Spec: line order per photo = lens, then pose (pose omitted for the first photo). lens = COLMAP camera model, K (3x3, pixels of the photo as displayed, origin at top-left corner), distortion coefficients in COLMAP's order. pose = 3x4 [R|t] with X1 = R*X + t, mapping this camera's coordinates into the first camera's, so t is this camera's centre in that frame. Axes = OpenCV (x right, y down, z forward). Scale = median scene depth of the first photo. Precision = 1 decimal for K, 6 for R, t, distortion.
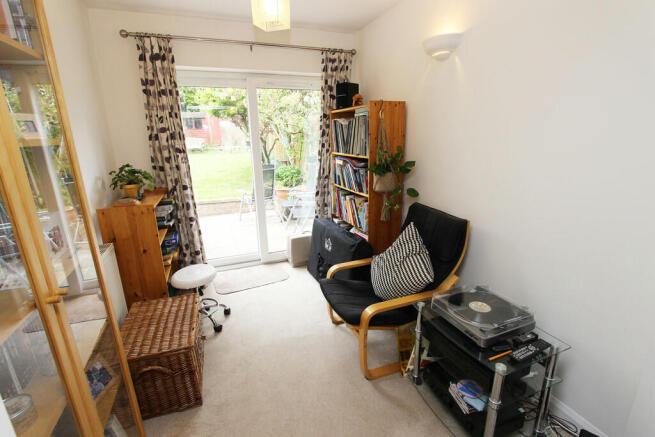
lens RADIAL K [[300.8, 0, 331.7], [0, 300.8, 218.8], [0, 0, 1]] dist [-0.038538, 0.009180]
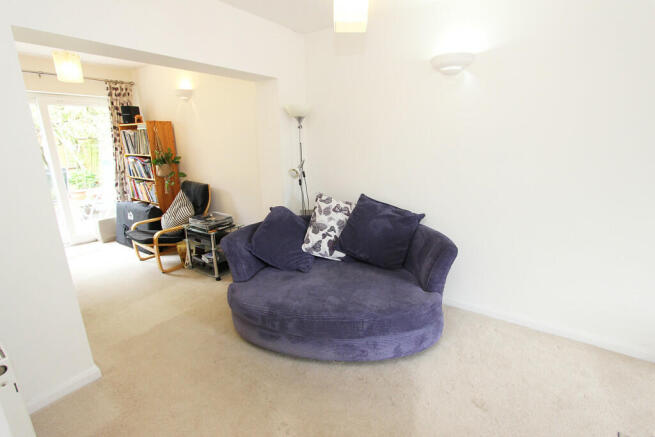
lens RADIAL K [[300.8, 0, 331.7], [0, 300.8, 218.8], [0, 0, 1]] dist [-0.038538, 0.009180]
pose [[0.832932, -0.132991, 0.537158, 0.027101], [0.139303, 0.989823, 0.029055, 0.184359], [-0.535555, 0.050627, 0.842981, -0.702782]]
